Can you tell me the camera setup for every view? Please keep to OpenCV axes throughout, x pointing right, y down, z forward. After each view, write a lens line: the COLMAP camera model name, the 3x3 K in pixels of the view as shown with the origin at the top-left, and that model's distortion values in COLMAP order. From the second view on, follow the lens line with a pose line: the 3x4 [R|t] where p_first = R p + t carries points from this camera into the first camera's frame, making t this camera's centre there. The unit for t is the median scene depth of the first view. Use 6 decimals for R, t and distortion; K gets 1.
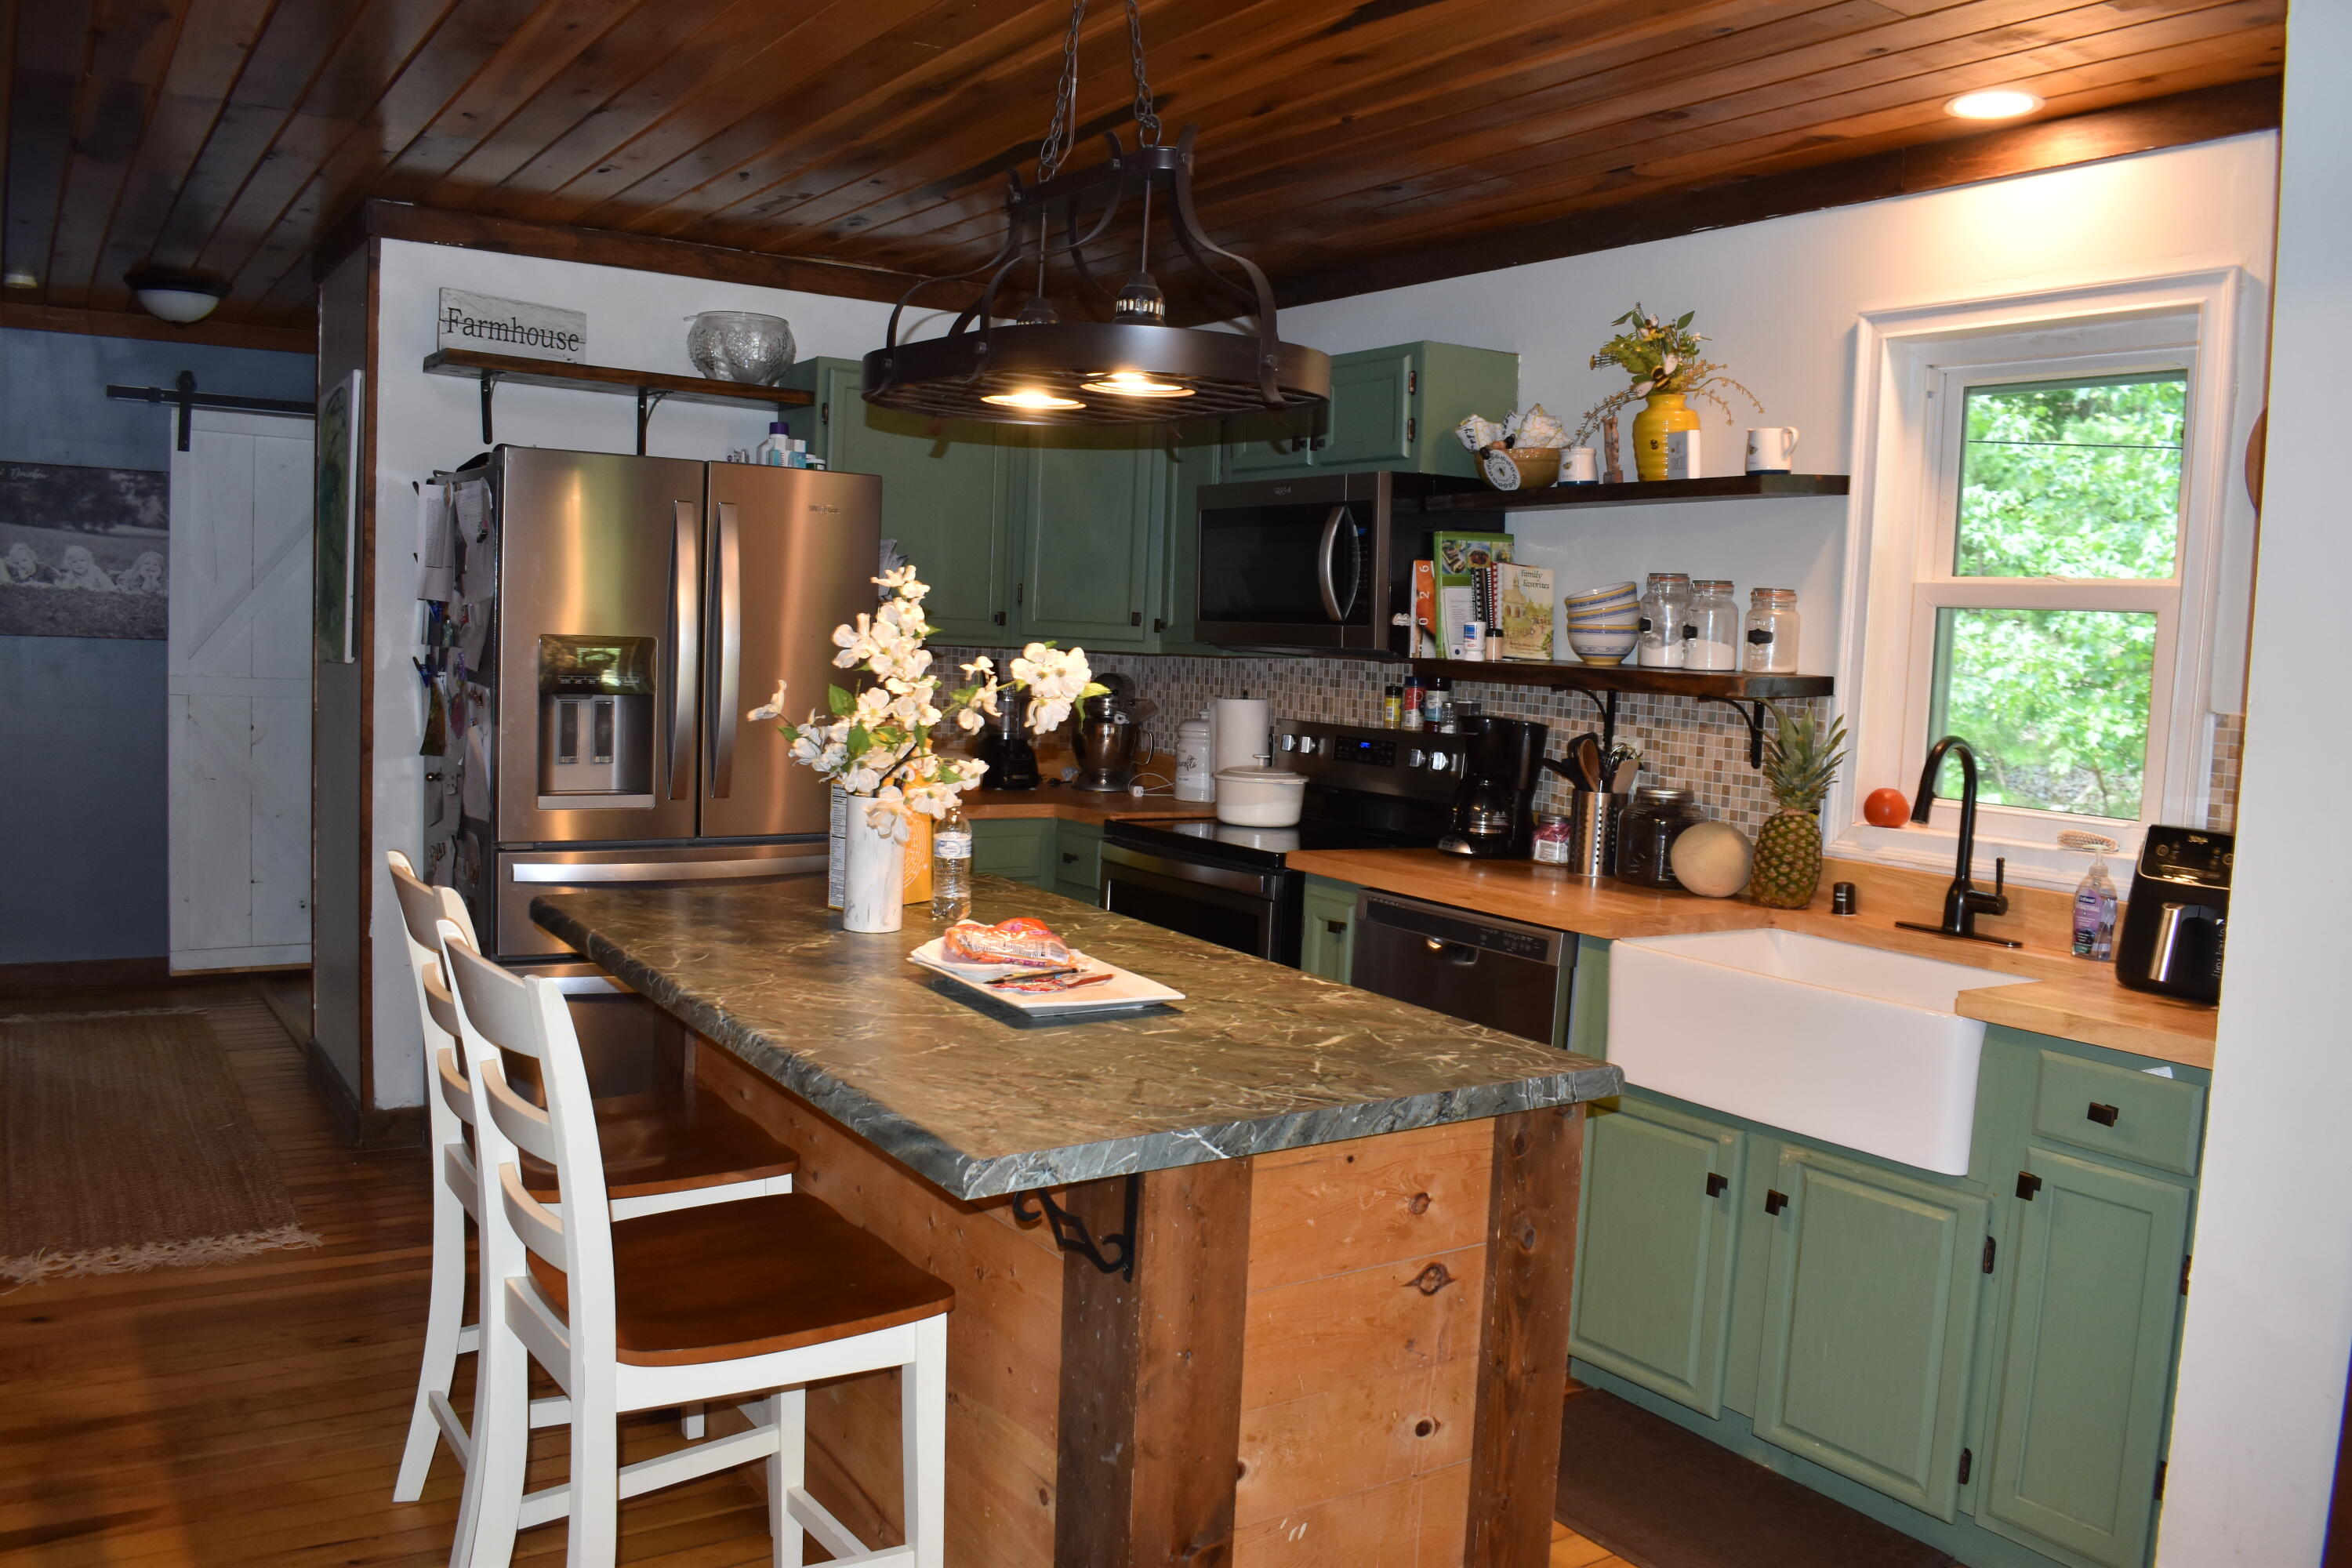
lens RADIAL K [[1827.3, 0, 1171.6], [0, 1827.3, 785.1], [0, 0, 1]] dist [-0.101933, 0.021246]
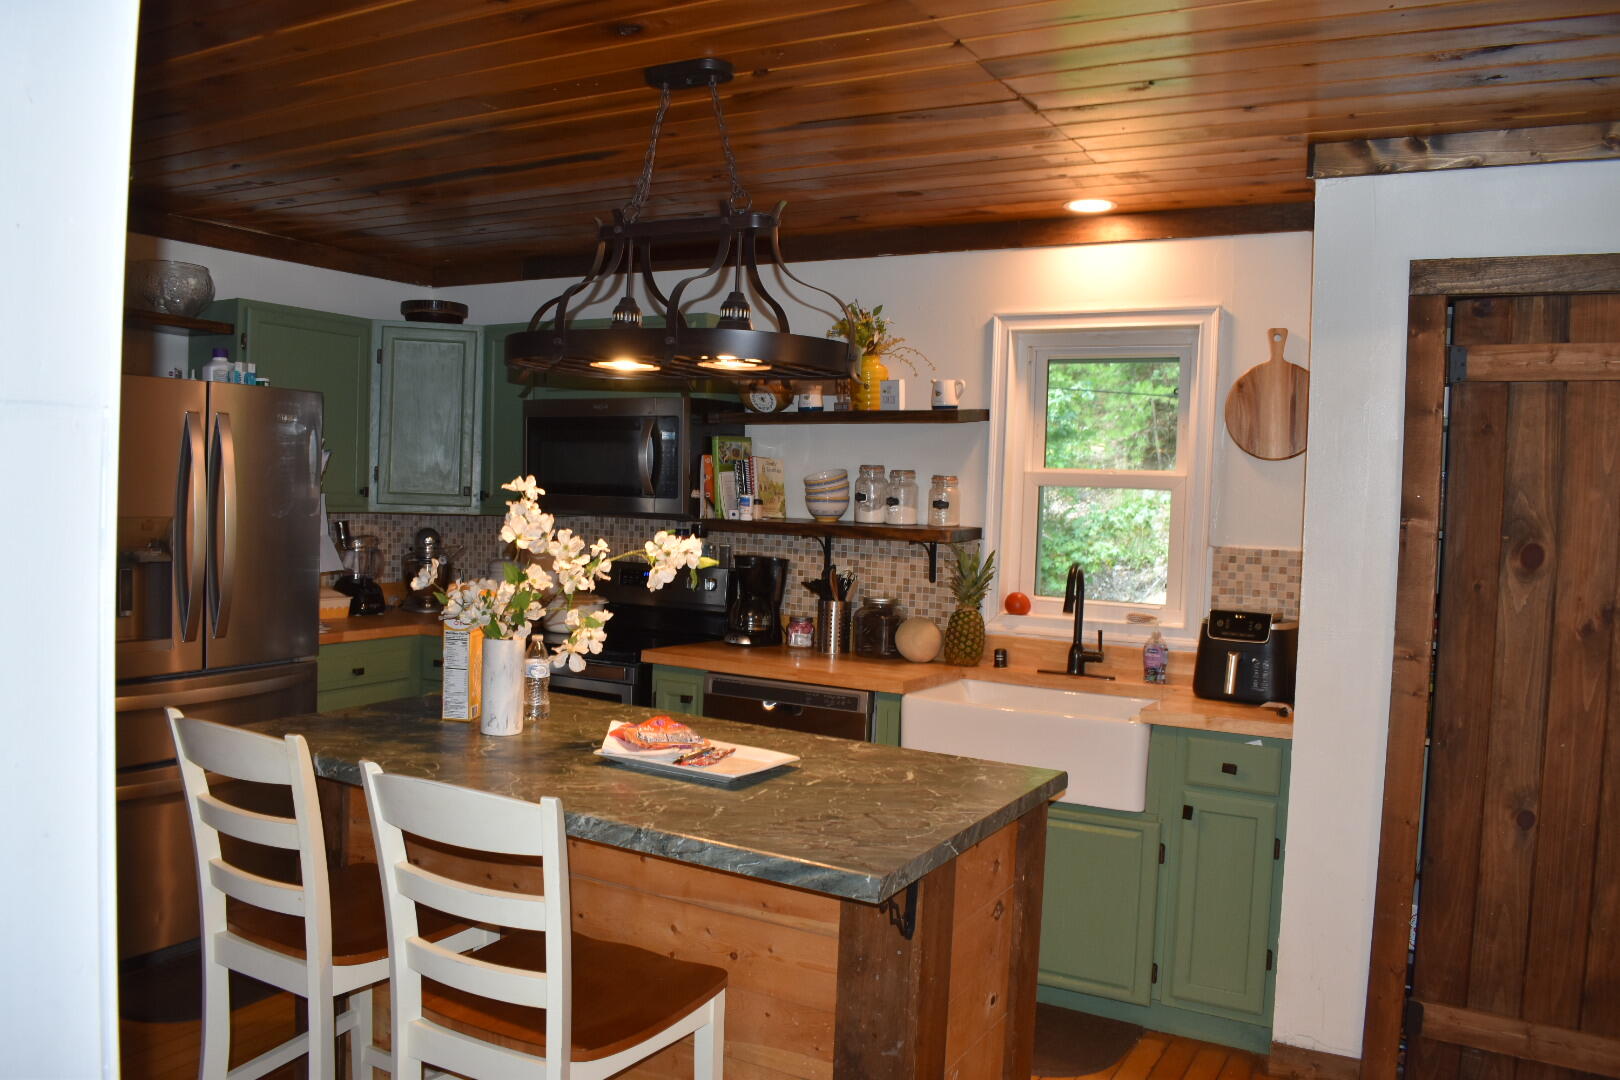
lens RADIAL K [[1258.6, 0, 808.0], [0, 1258.6, 545.3], [0, 0, 1]] dist [-0.101933, 0.021246]
pose [[0.892243, -0.031919, 0.450425, -0.347221], [0.042444, 0.999011, -0.013283, -0.038687], [-0.449556, 0.030969, 0.892715, 0.022763]]
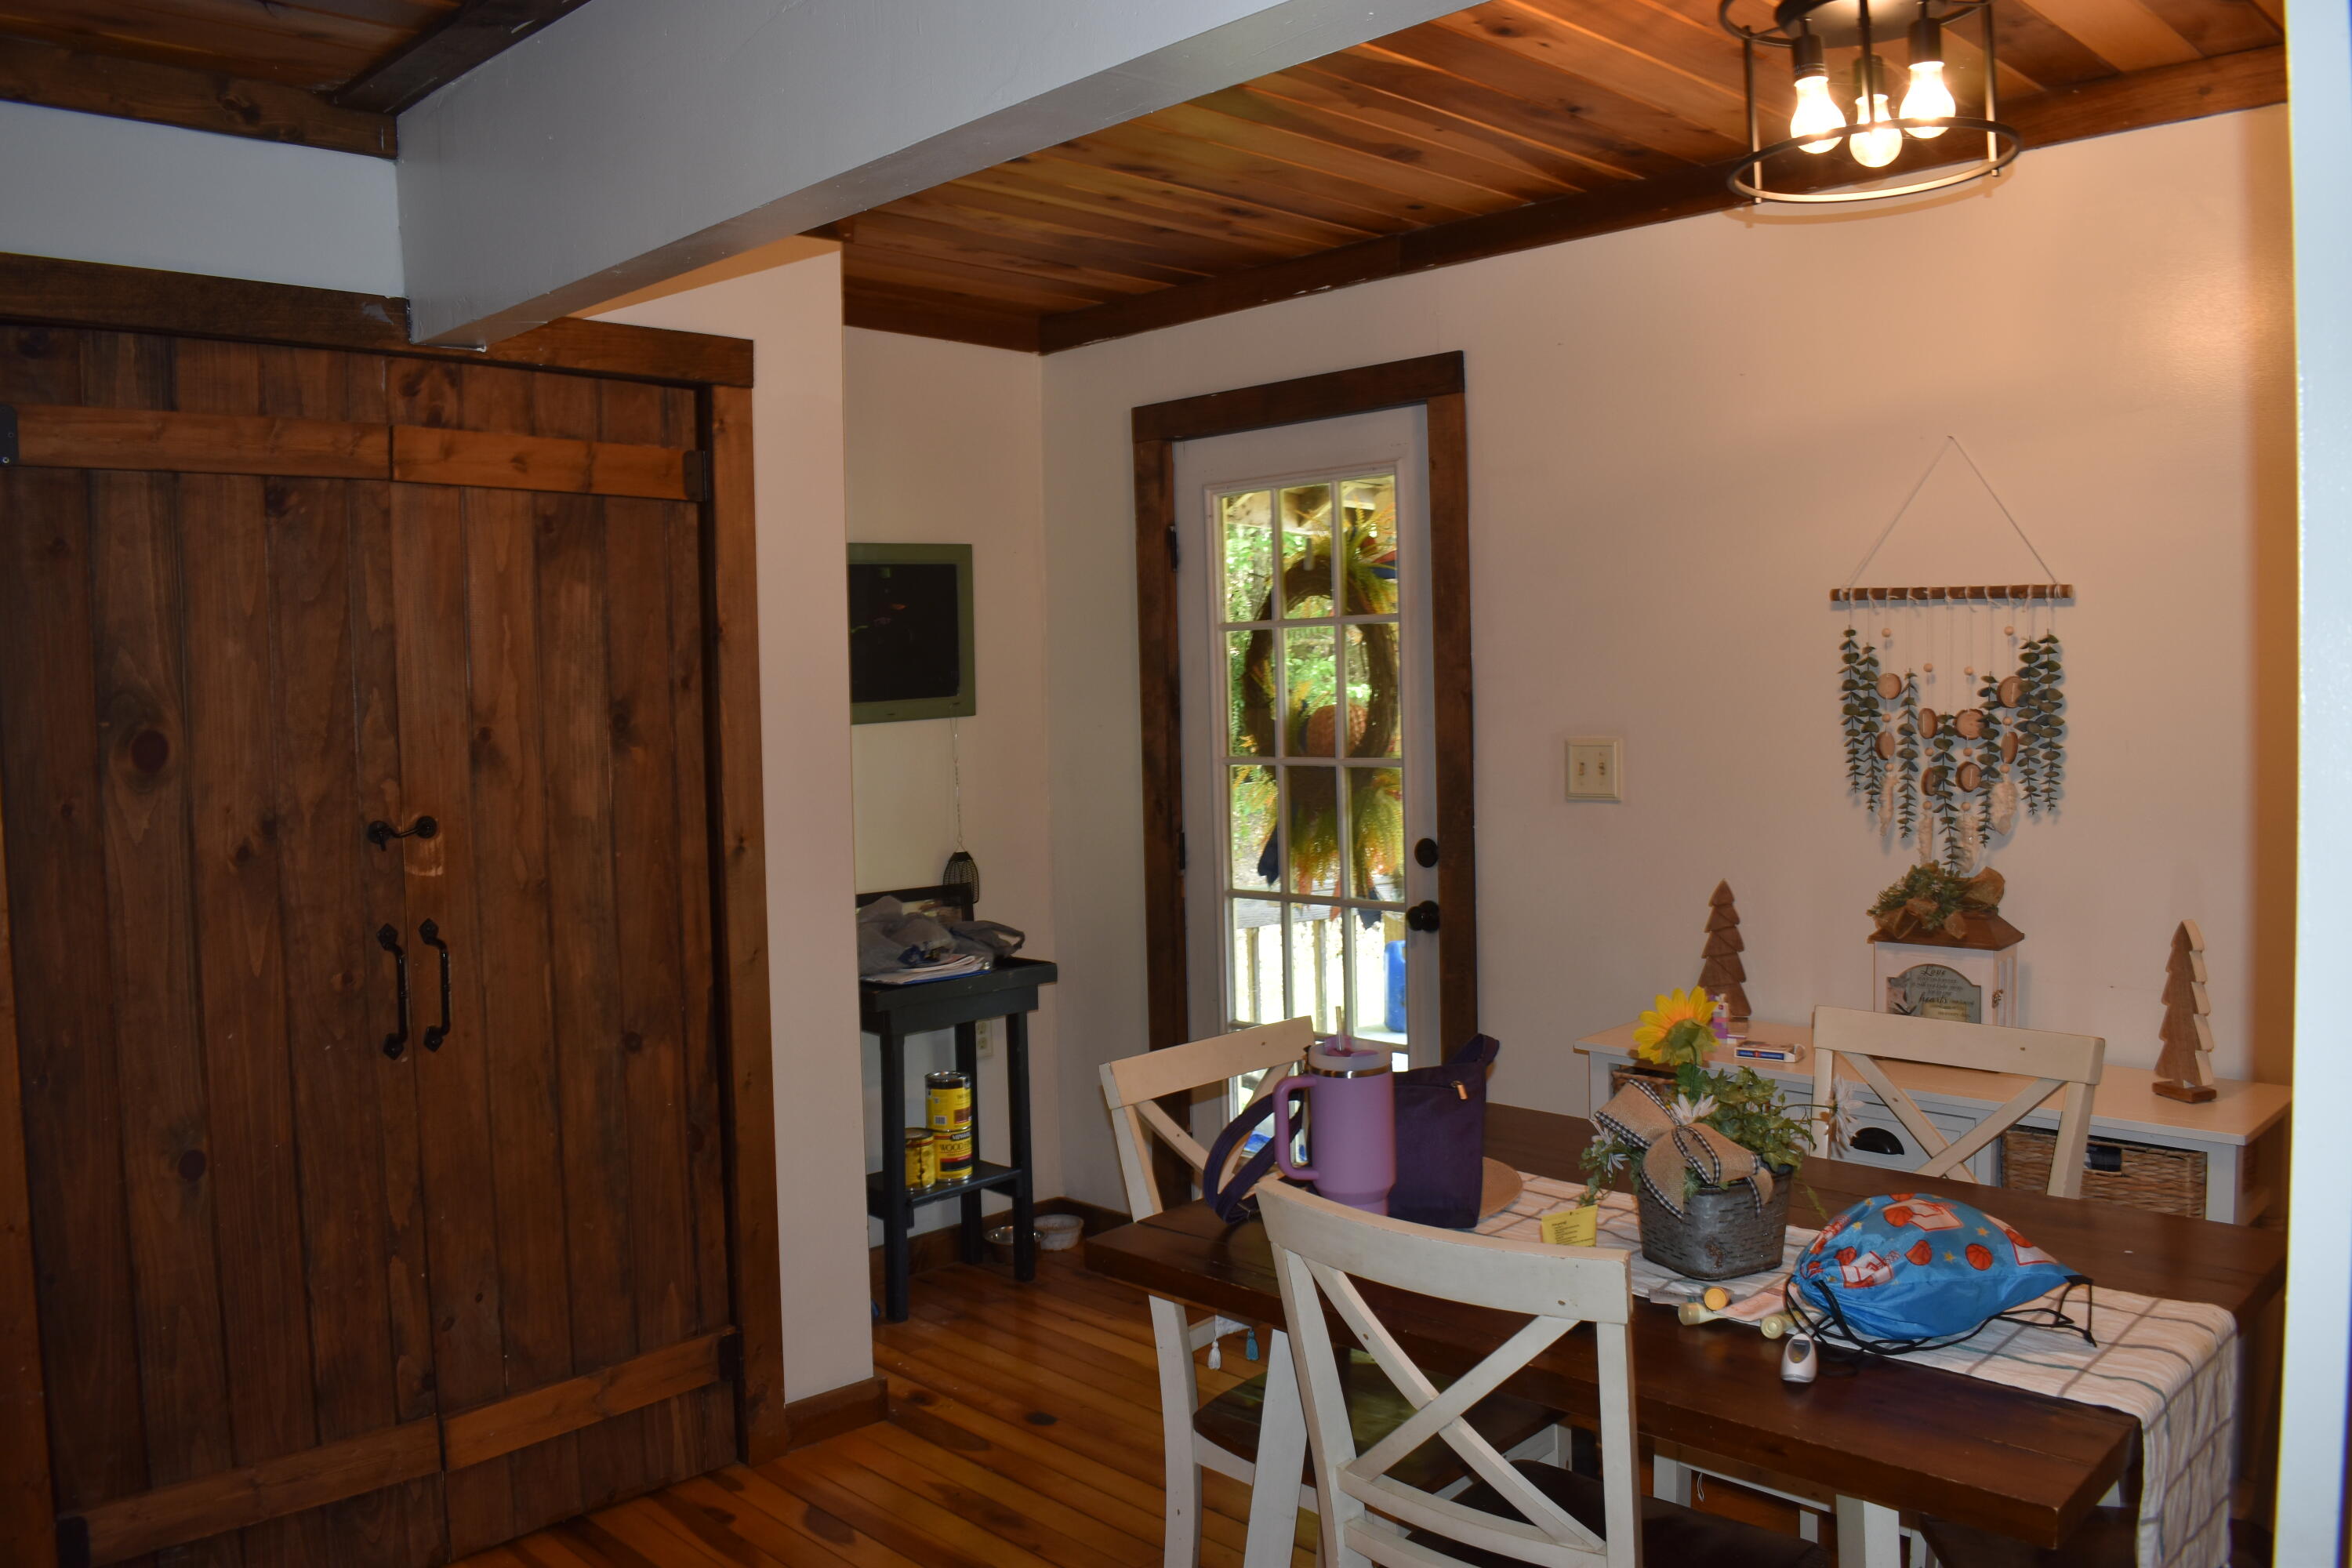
lens RADIAL K [[1827.3, 0, 1187.2], [0, 1827.3, 789.7], [0, 0, 1]] dist [-0.101933, 0.021246]
pose [[-0.204186, -0.097579, 0.974057, -0.361223], [0.095313, 0.988311, 0.118986, -0.053618], [-0.974281, 0.117136, -0.192499, 0.278724]]
